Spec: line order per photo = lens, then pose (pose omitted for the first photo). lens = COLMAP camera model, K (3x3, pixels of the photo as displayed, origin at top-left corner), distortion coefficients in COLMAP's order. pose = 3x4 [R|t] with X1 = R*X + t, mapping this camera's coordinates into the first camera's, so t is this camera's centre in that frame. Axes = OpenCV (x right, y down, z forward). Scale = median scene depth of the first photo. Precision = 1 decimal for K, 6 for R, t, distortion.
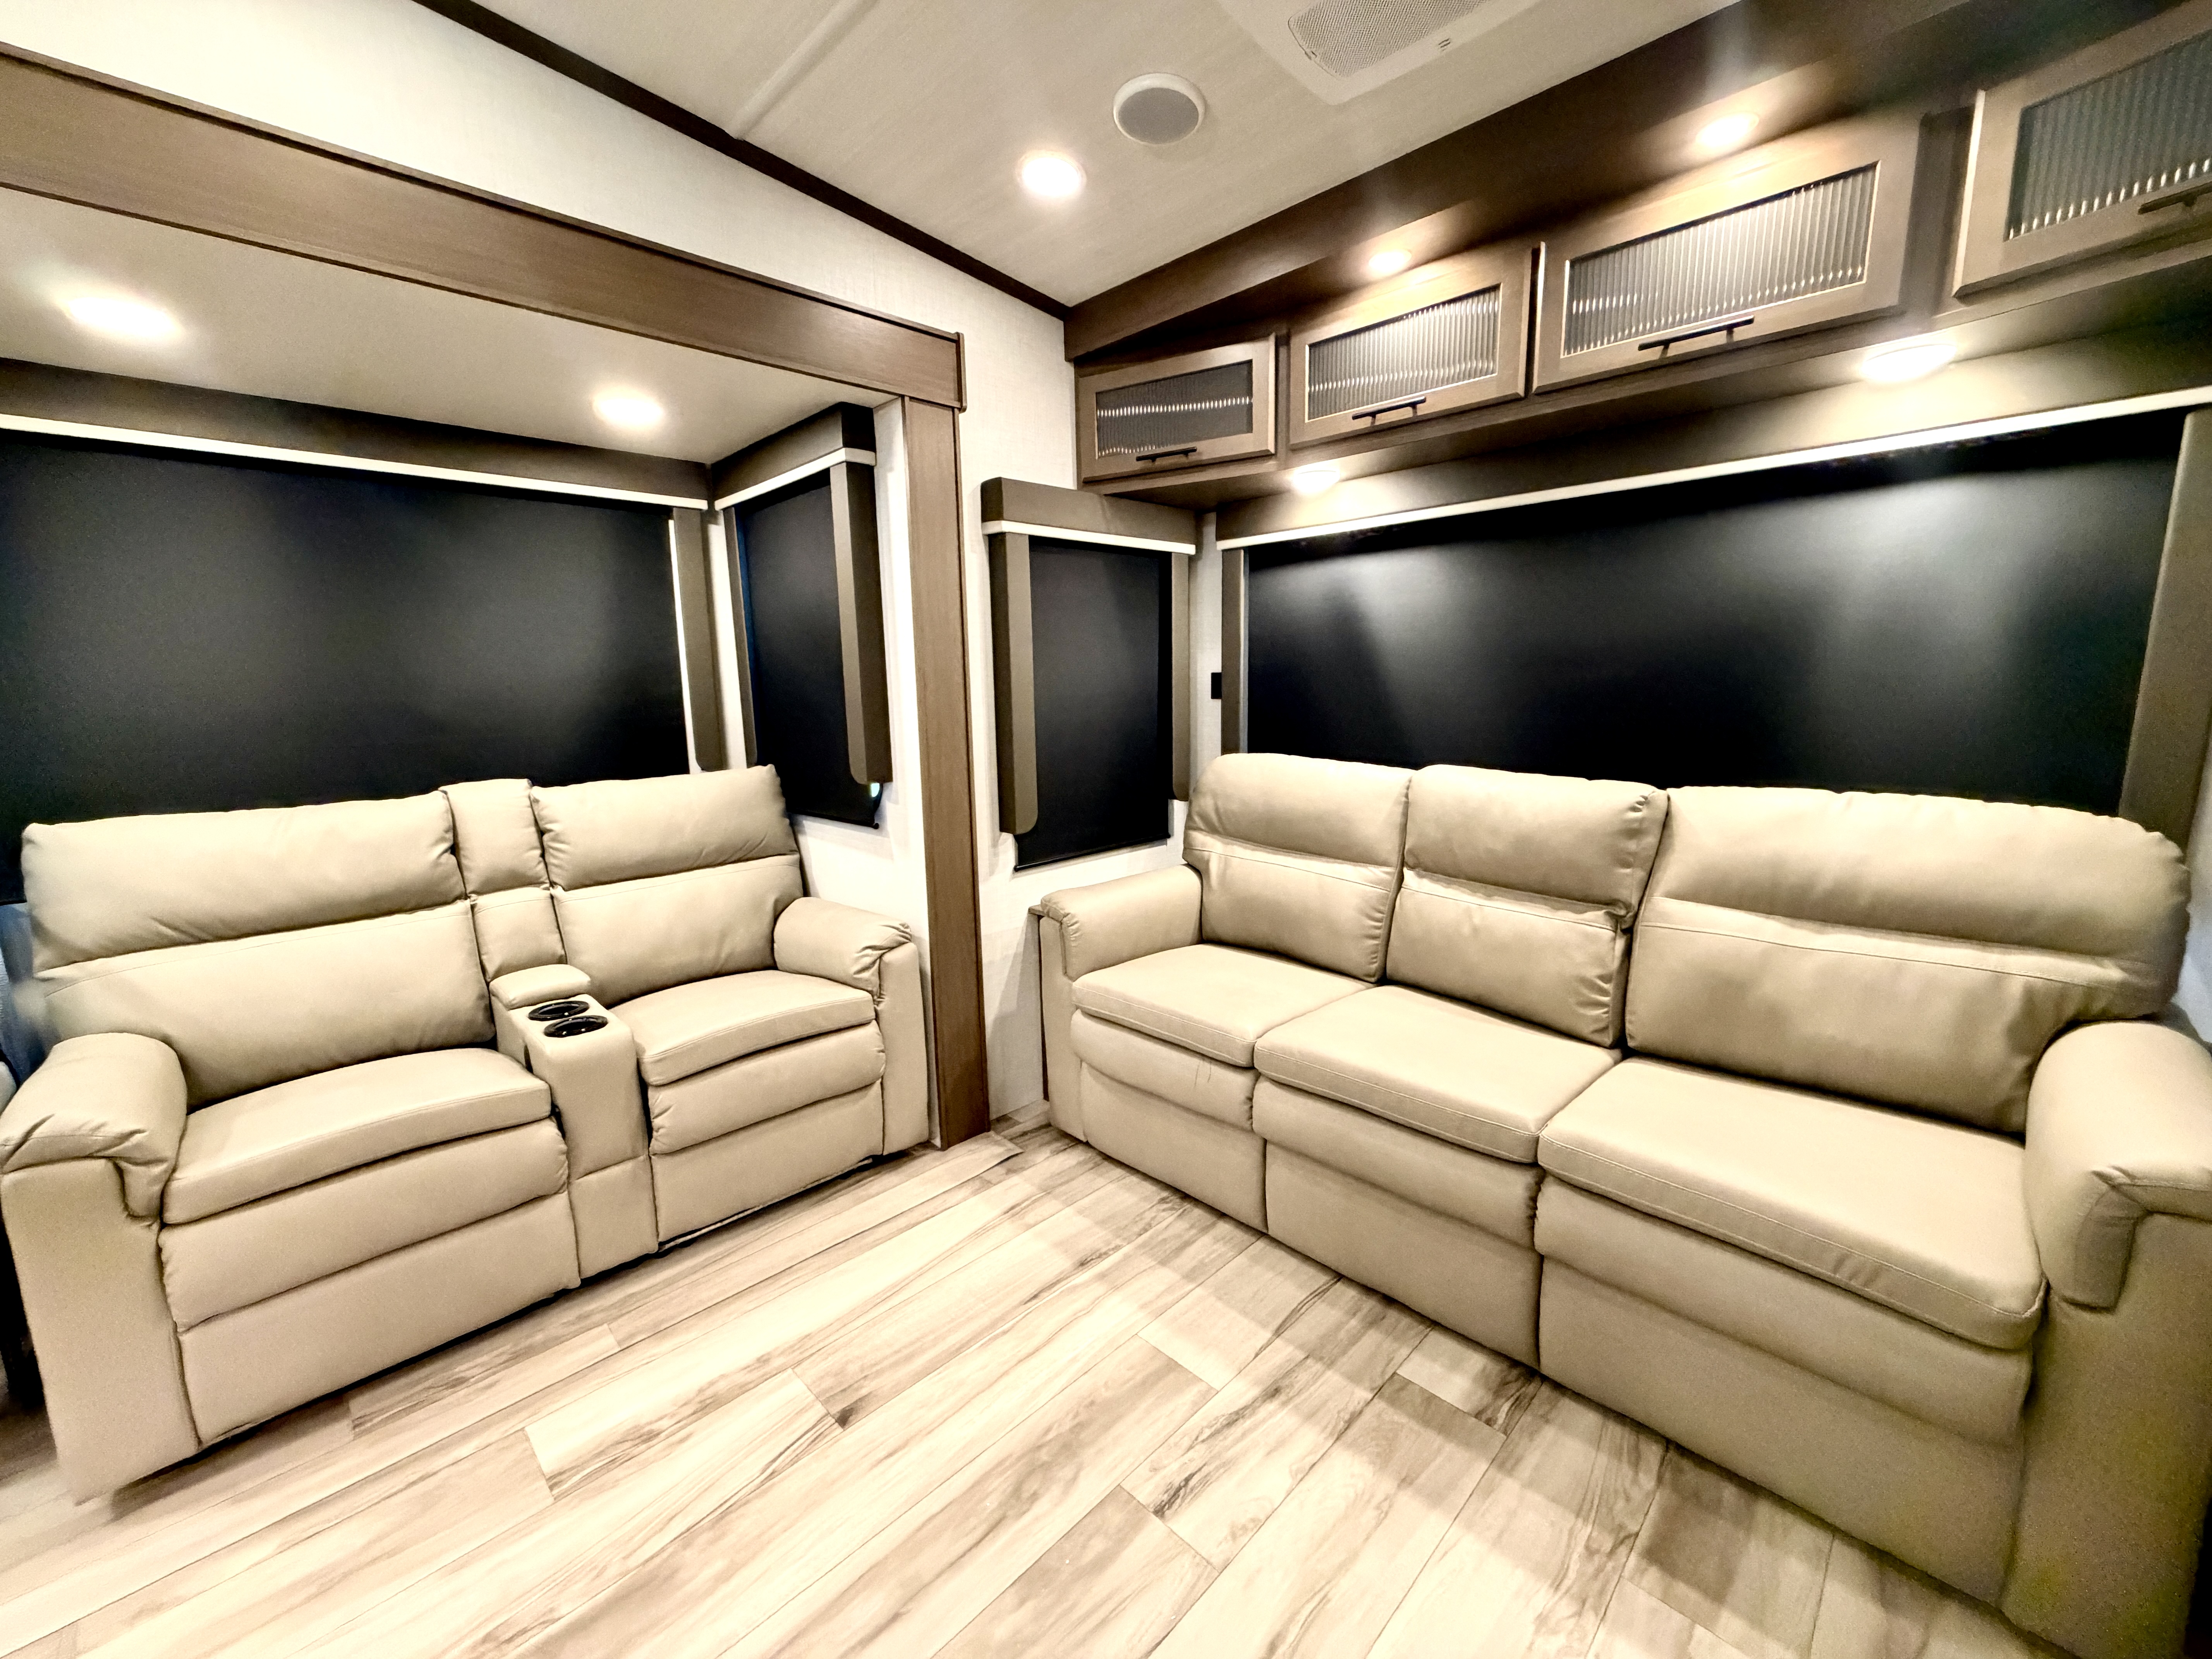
lens RADIAL K [[887.6, 0, 1100.0], [0, 887.6, 824.6], [0, 0, 1]] dist [0.004019, -0.000098]
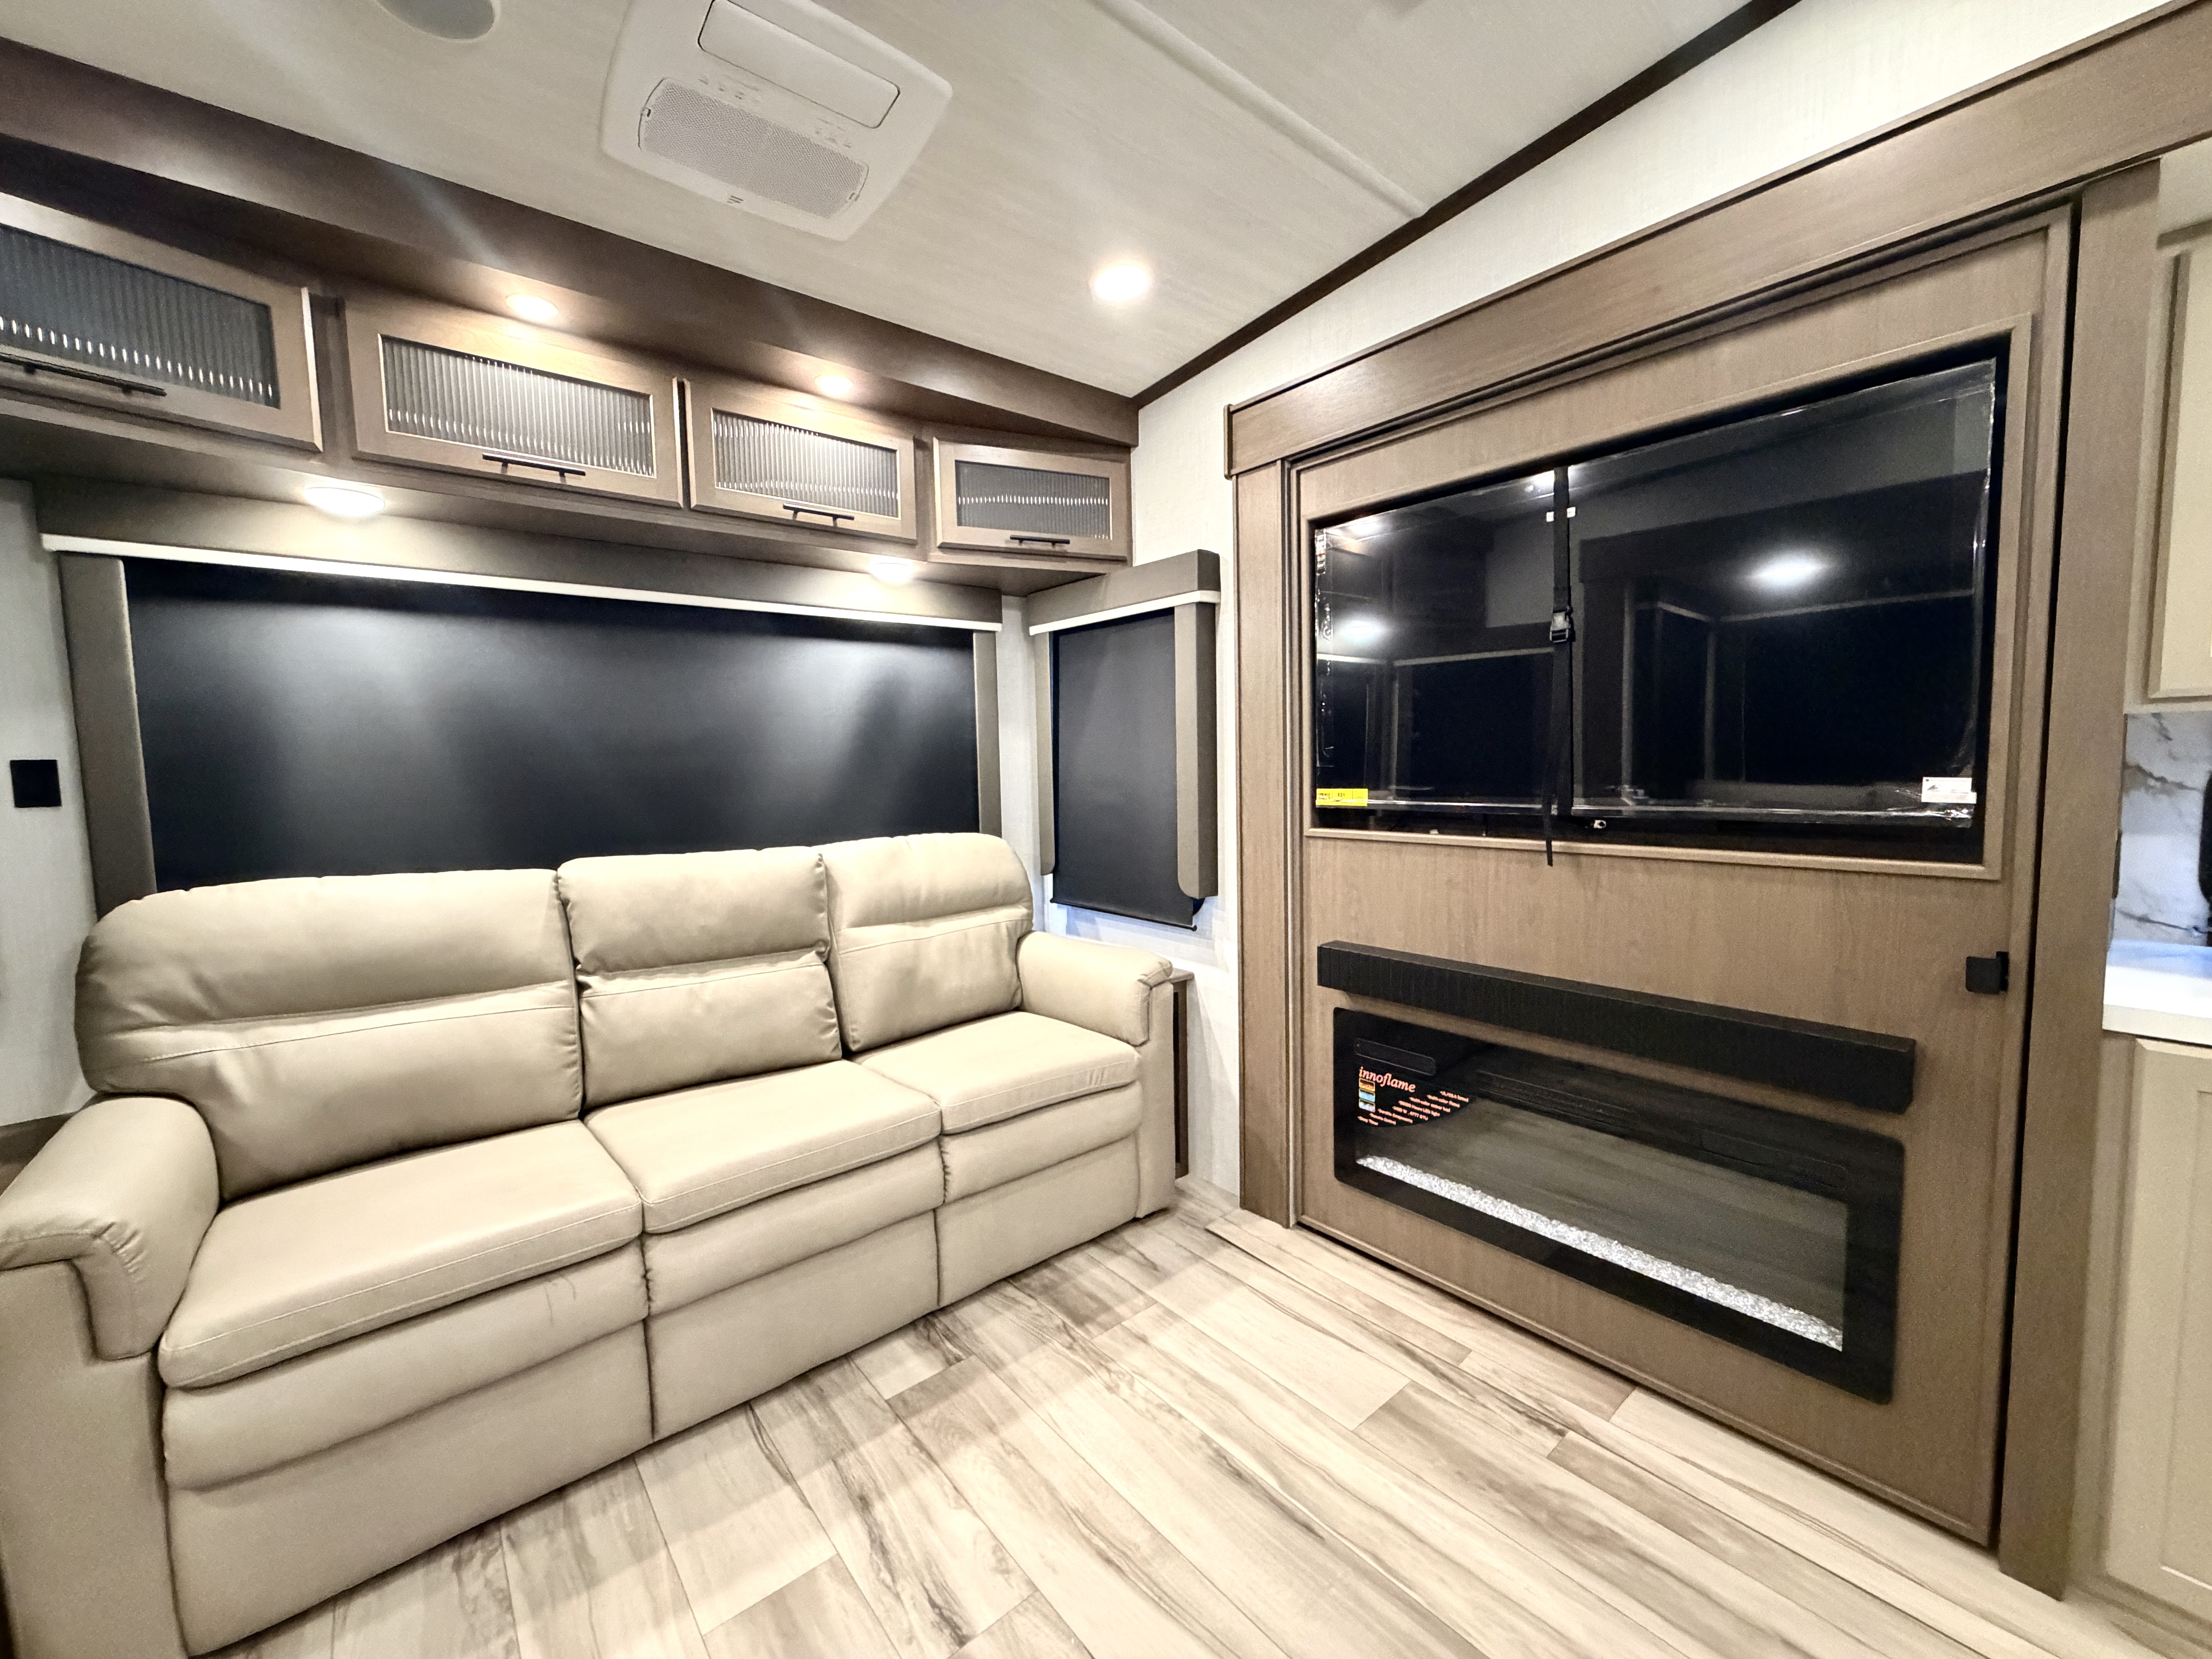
lens RADIAL K [[879.6, 0, 1102.0], [0, 879.6, 828.2], [0, 0, 1]] dist [-0.000934, 0.000126]
pose [[0.086880, -0.057344, 0.994567, -0.594812], [0.185957, 0.981729, 0.040360, -0.044436], [-0.978709, 0.181440, 0.095957, 0.478853]]
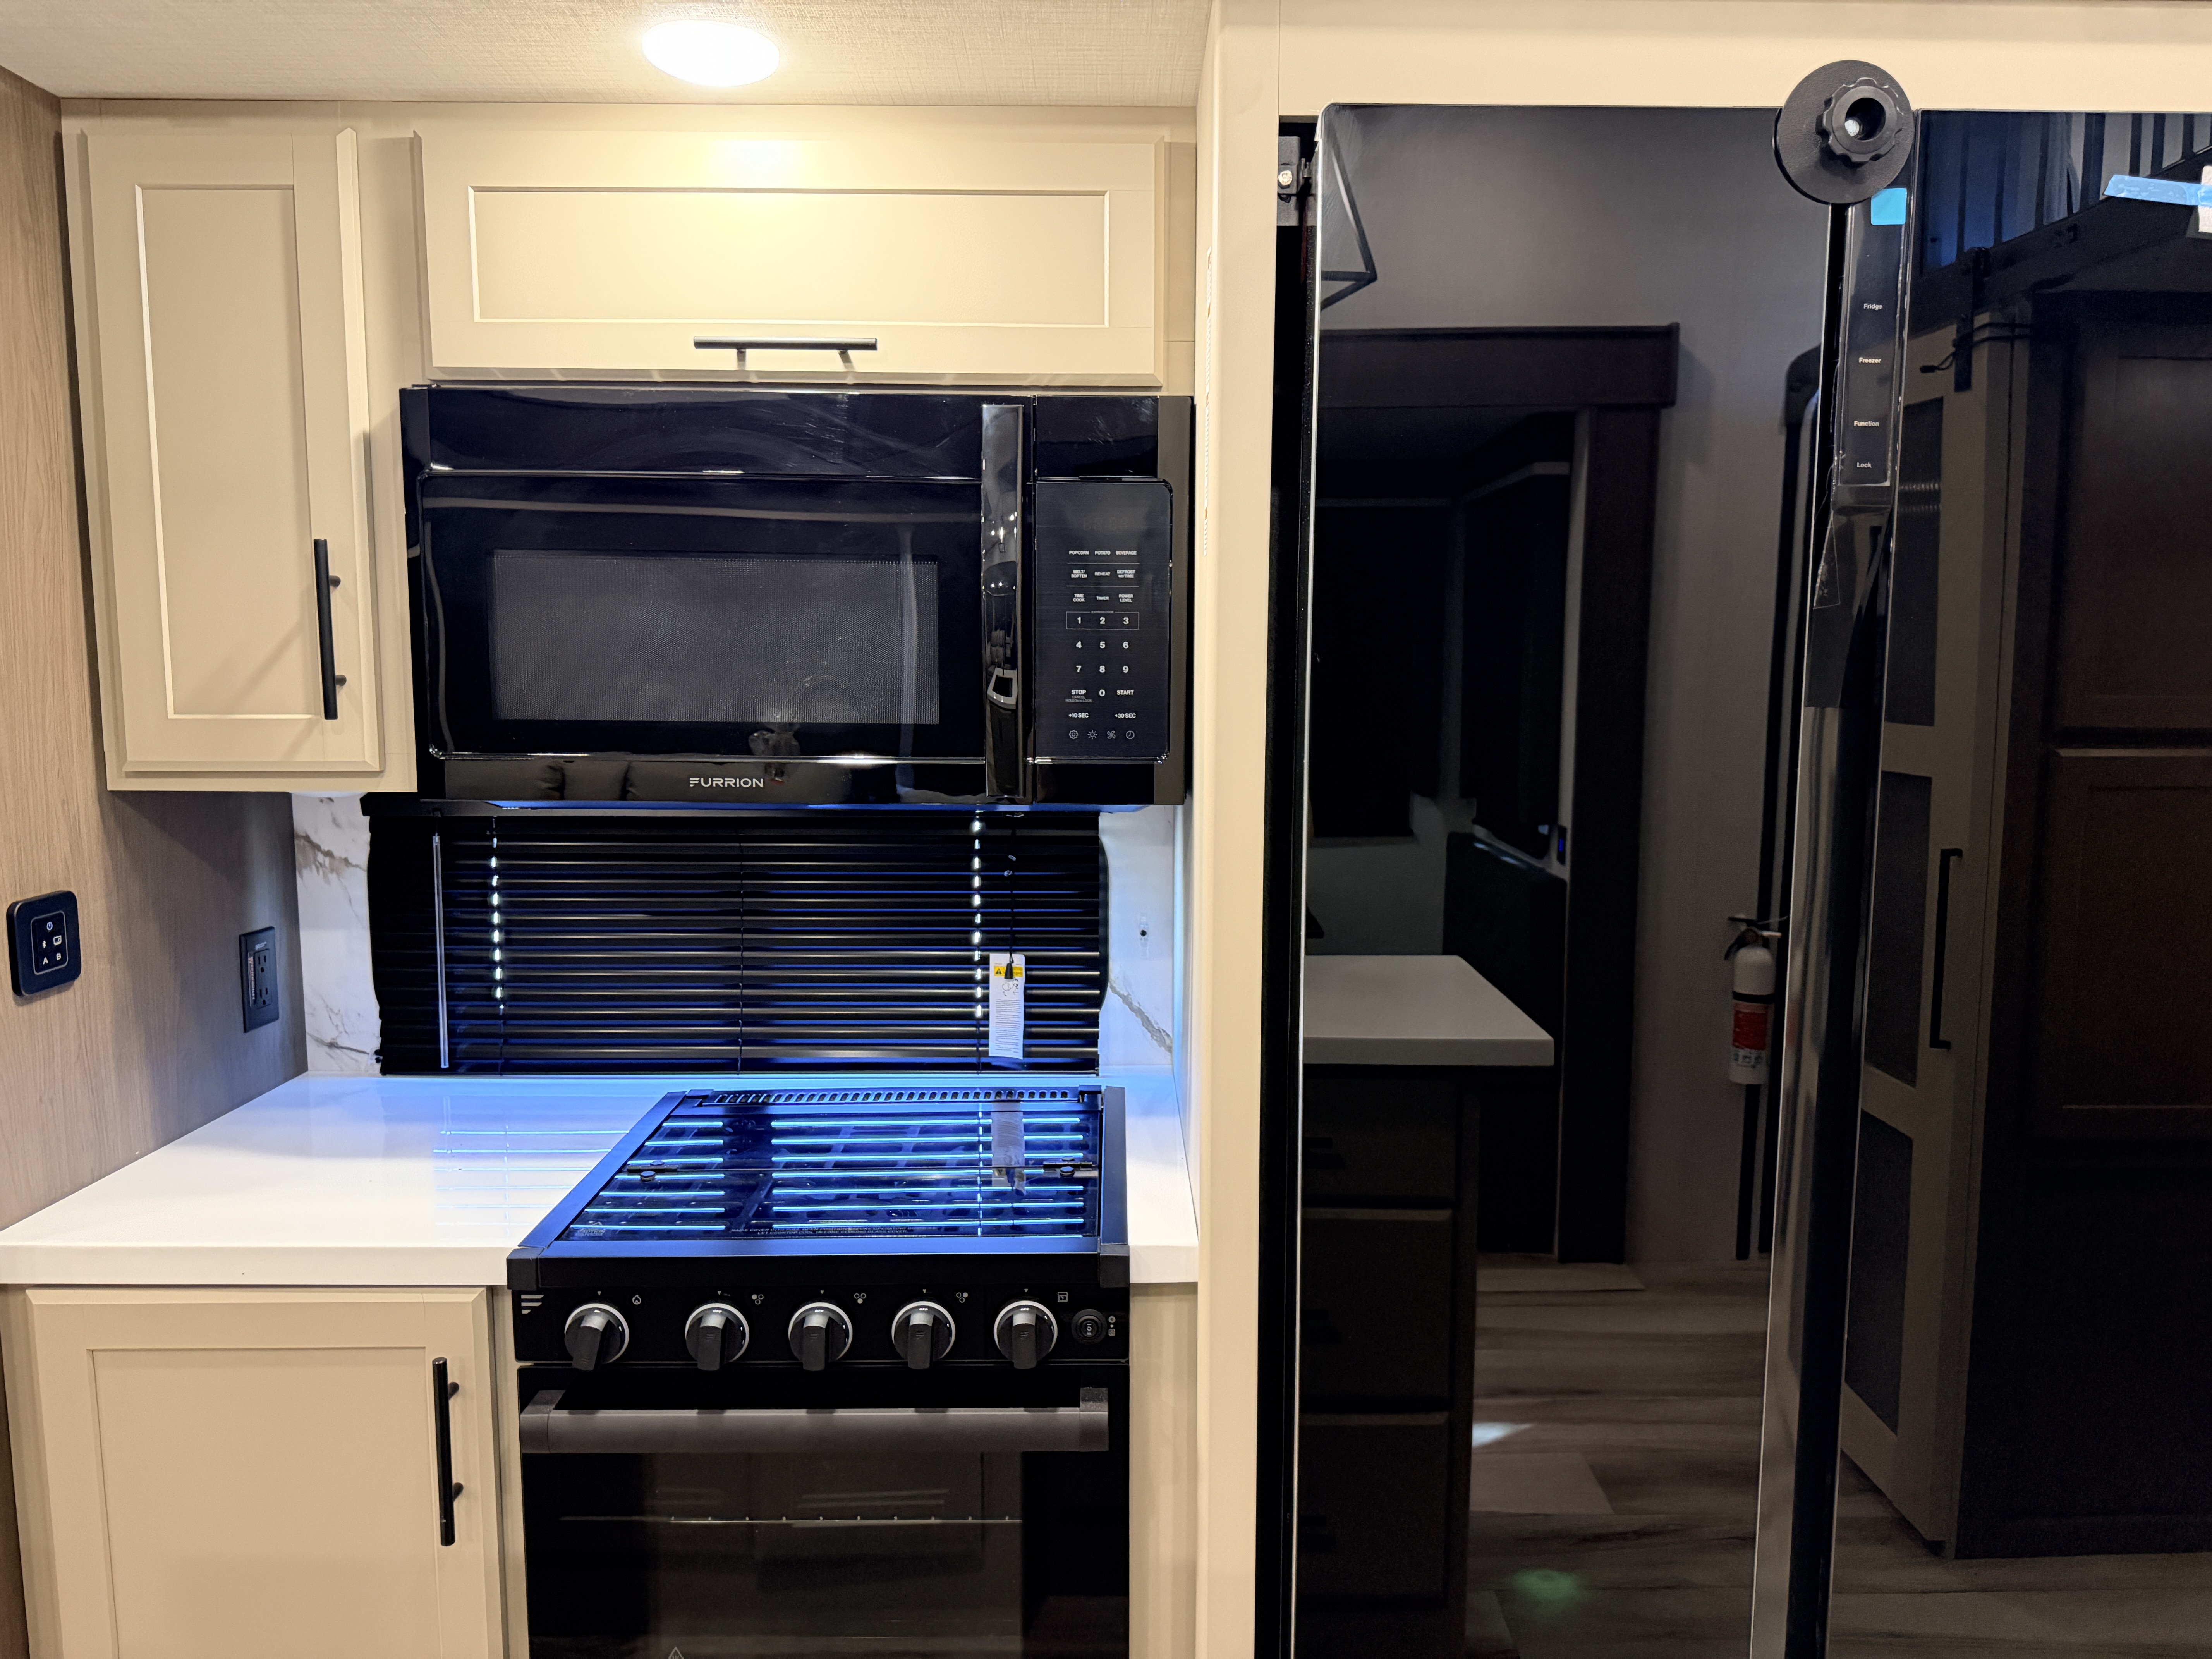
lens RADIAL K [[1569.2, 0, 1106.0], [0, 1569.2, 829.5], [0, 0, 1]] dist [0.003225, 0.002173]
pose [[-0.718077, -0.053812, 0.693880, -0.819657], [0.127828, 0.969847, 0.207500, -0.042598], [-0.684123, 0.237698, -0.689547, -0.068286]]
